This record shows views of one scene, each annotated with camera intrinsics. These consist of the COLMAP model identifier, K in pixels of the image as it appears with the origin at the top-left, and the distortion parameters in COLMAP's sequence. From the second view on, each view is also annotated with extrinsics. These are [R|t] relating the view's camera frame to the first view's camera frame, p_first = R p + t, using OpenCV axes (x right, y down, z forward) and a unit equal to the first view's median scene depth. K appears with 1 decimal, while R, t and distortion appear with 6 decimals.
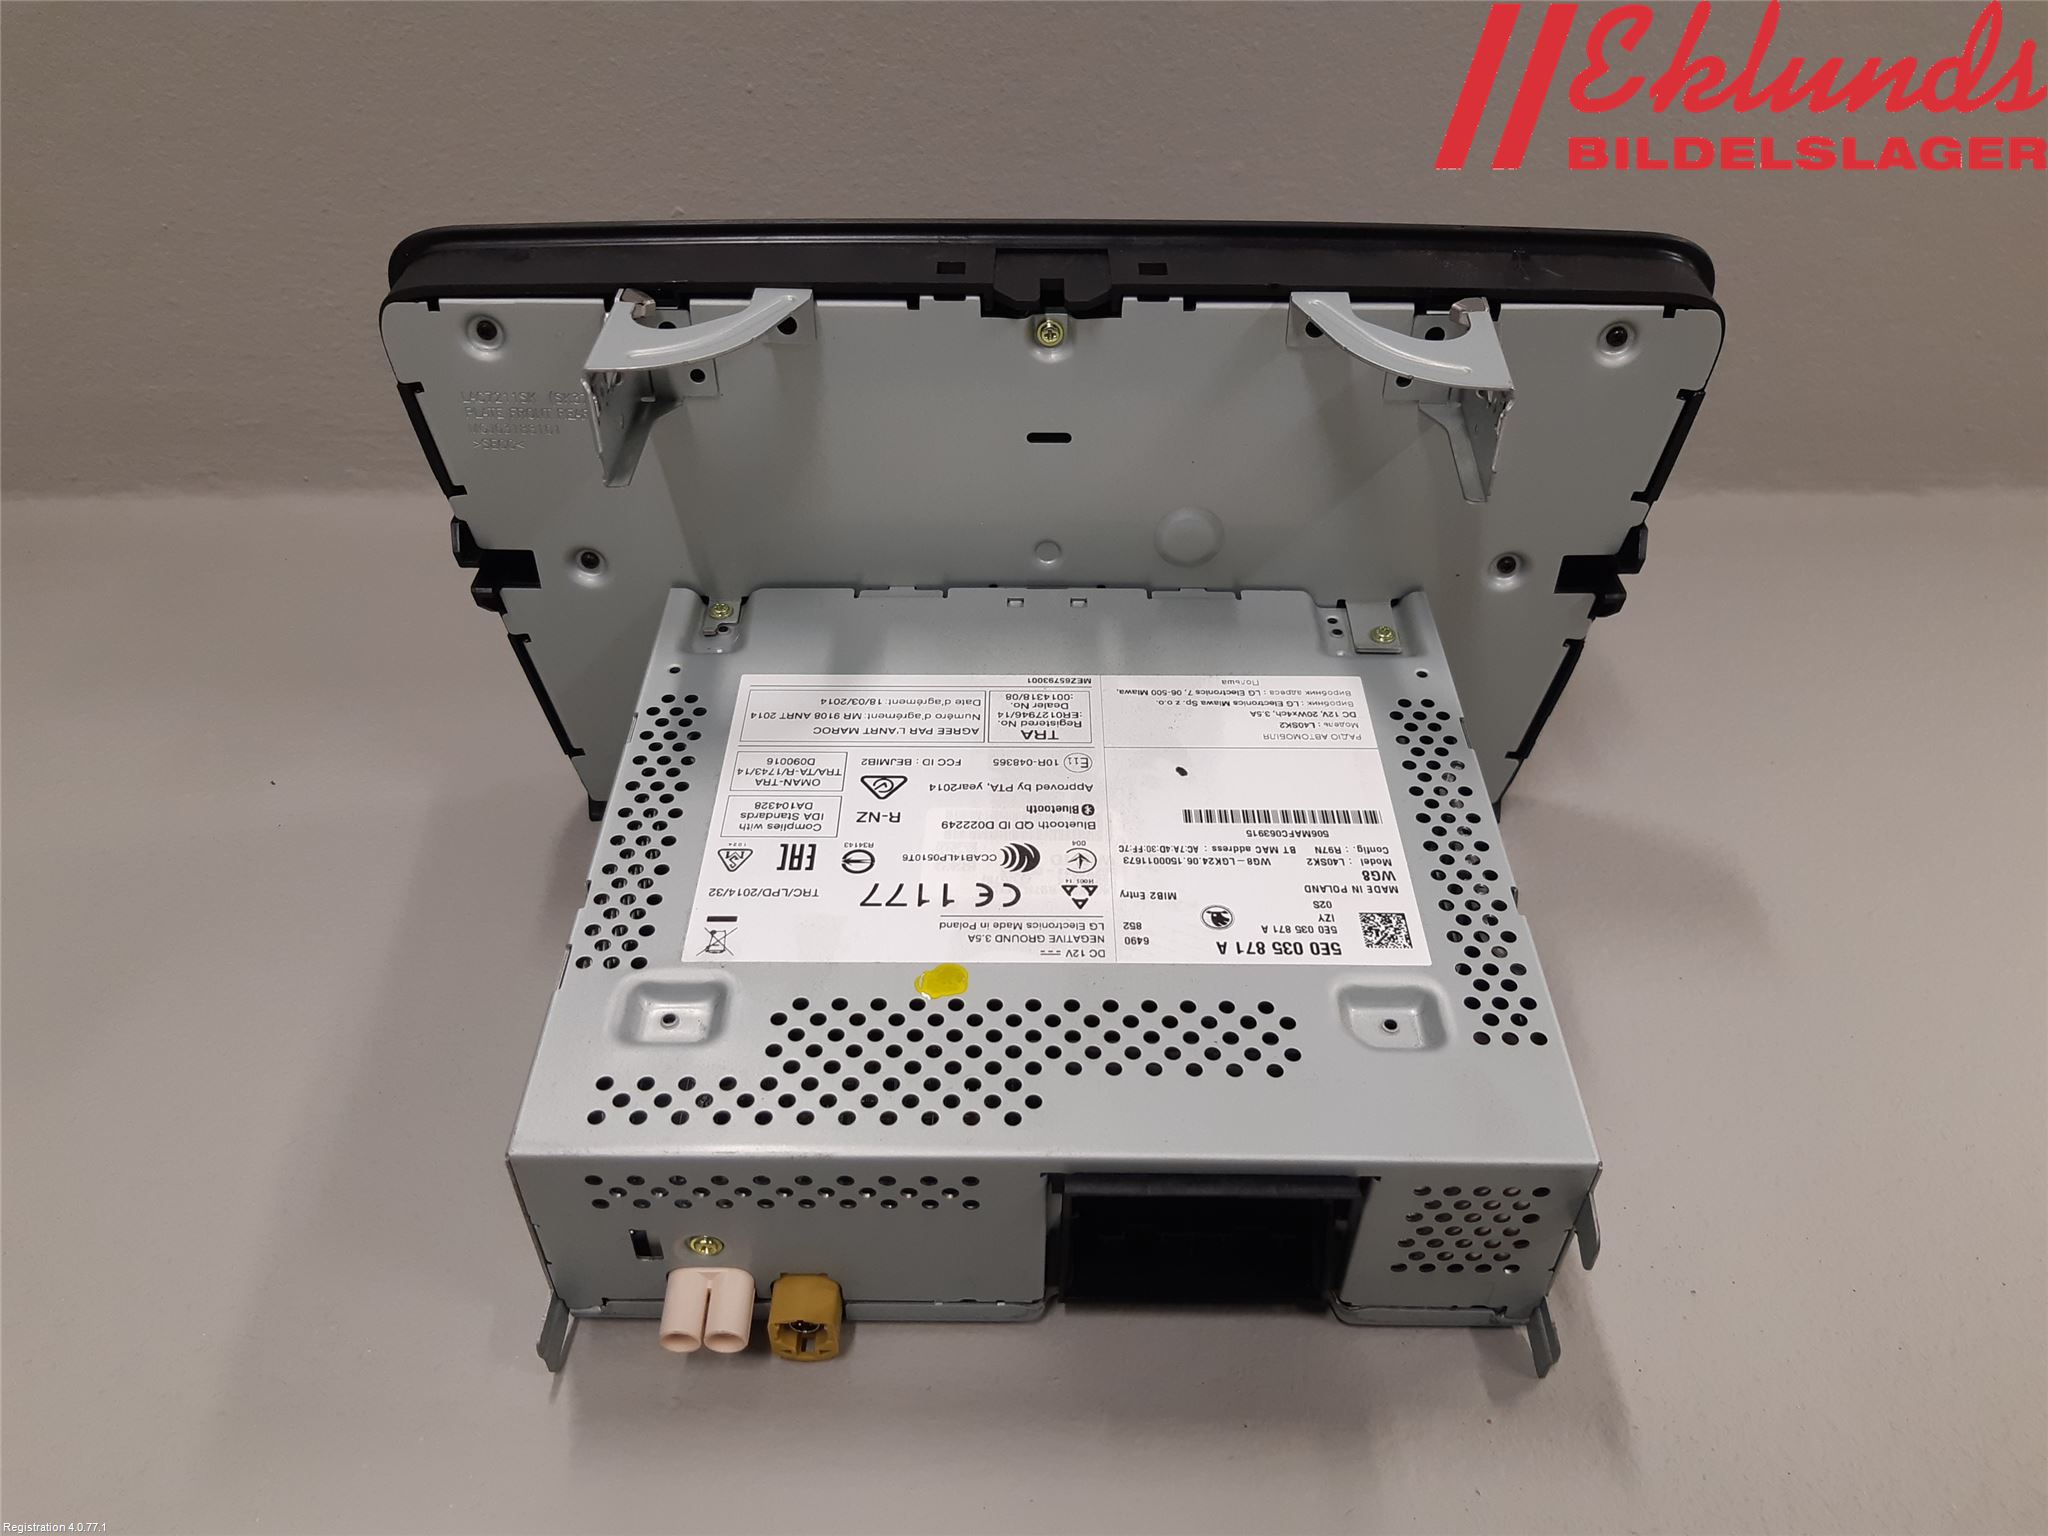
lens RADIAL K [[1560.6, 0, 1021.4], [0, 1560.6, 770.8], [0, 0, 1]] dist [-0.039294, -0.020345]
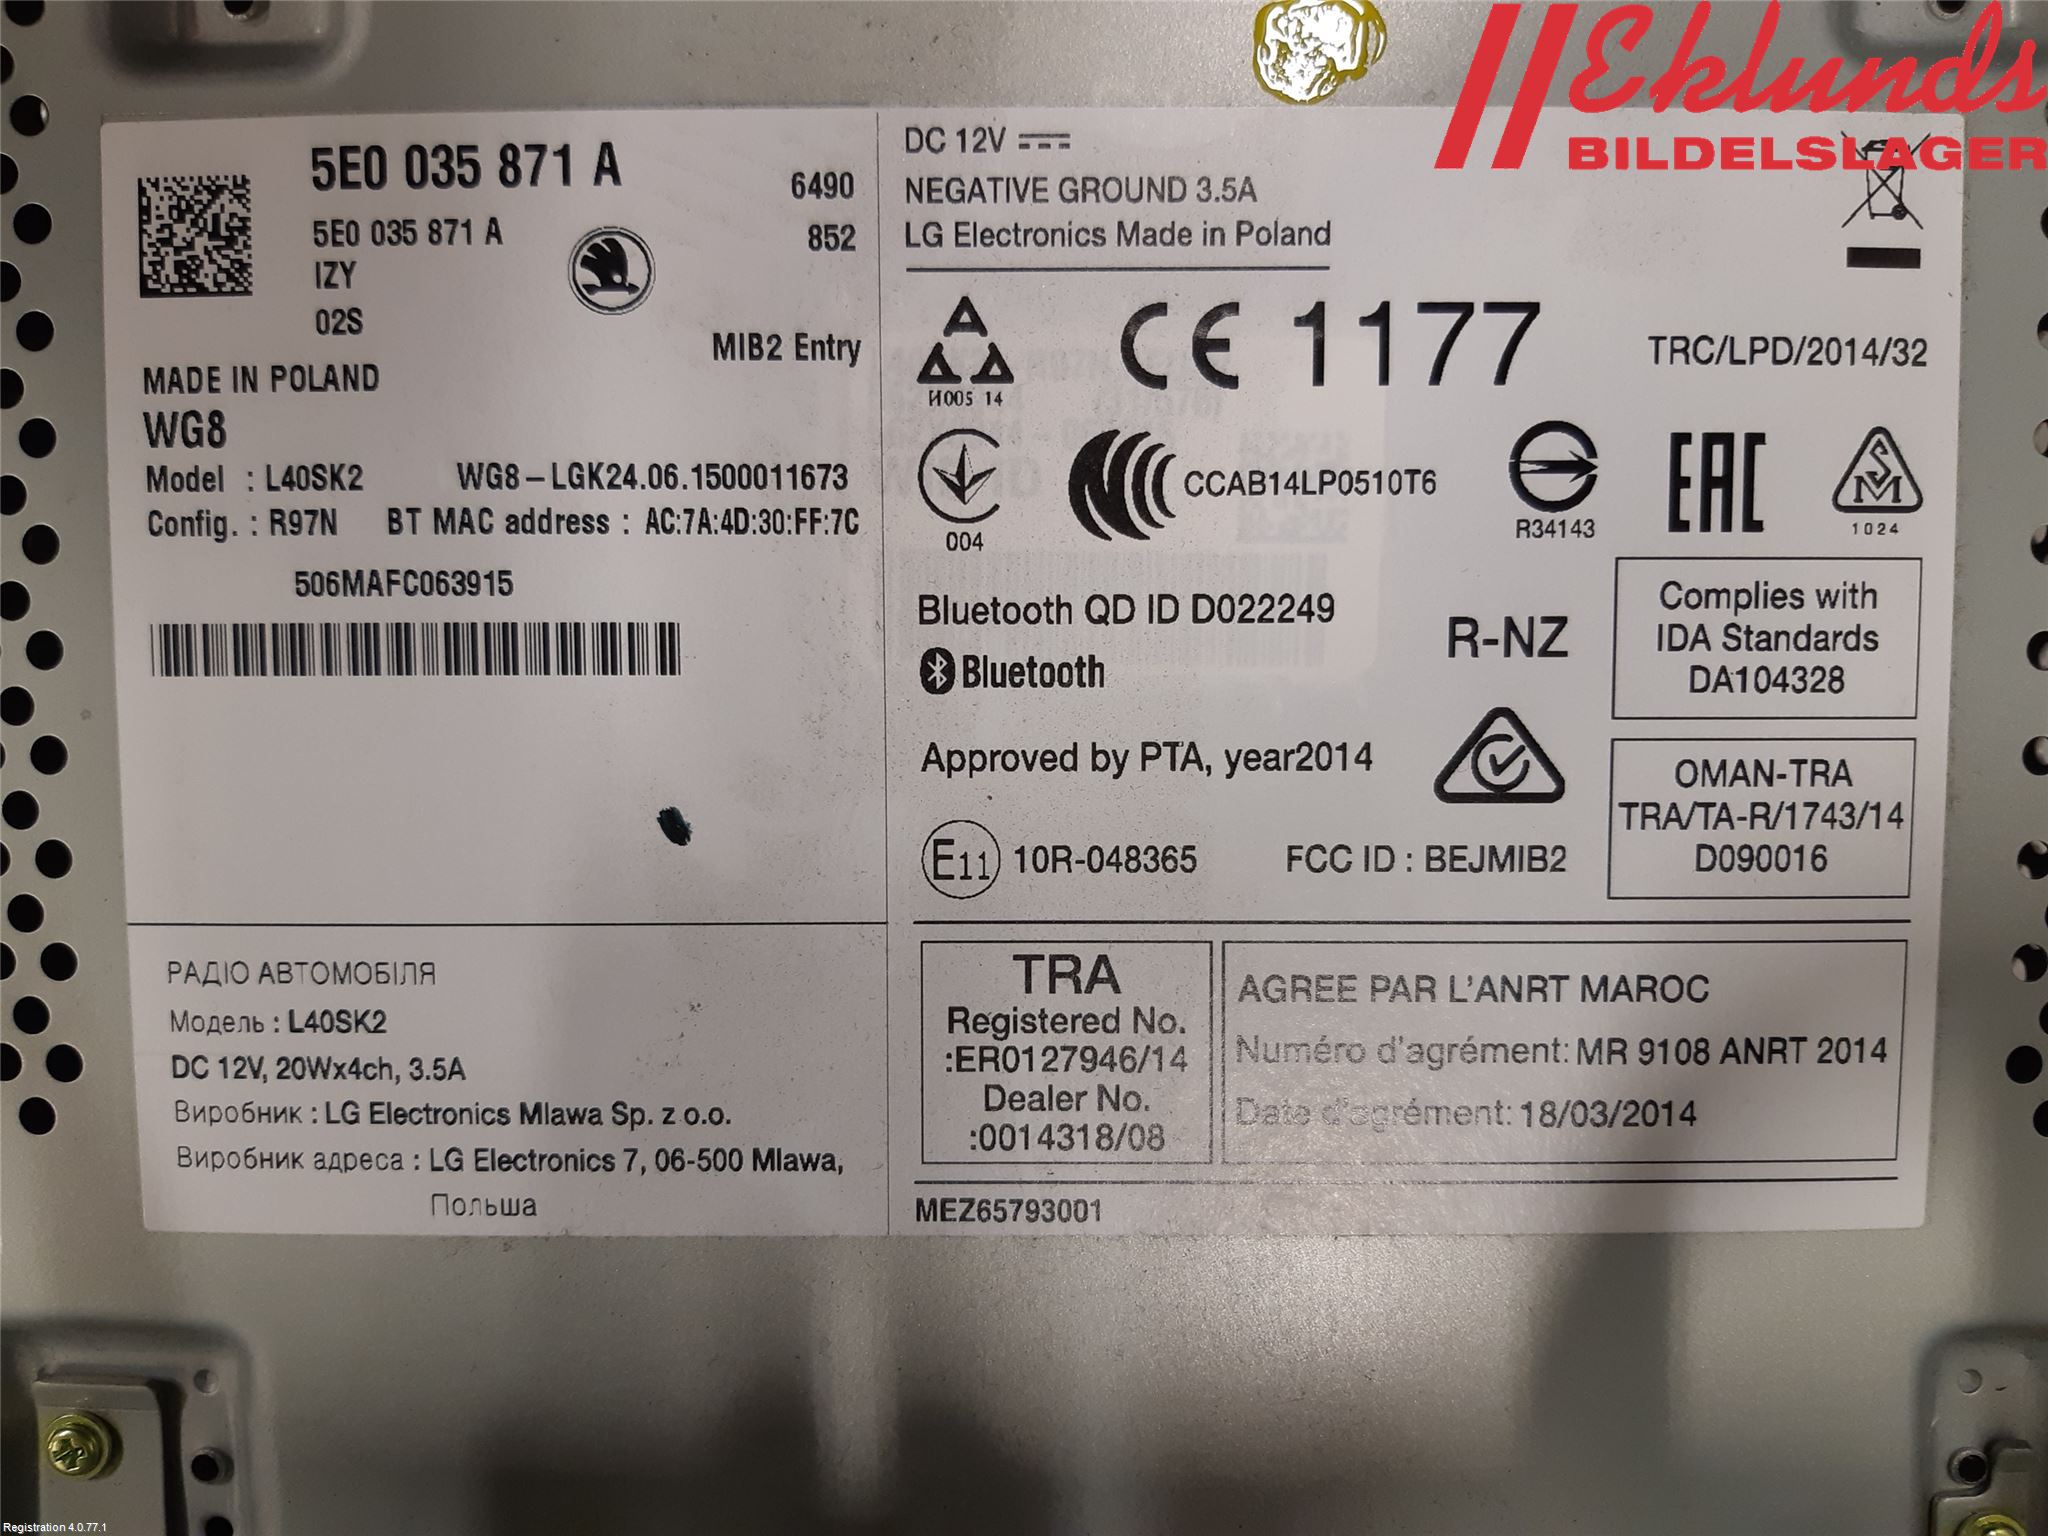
lens RADIAL K [[1560.6, 0, 1023.7], [0, 1560.6, 768.8], [0, 0, 1]] dist [-0.039294, -0.020345]
pose [[-0.999987, 0.004539, 0.002297, 0.022344], [-0.001749, -0.730686, 0.682711, -0.248347], [0.004777, 0.682698, 0.730685, 0.772244]]
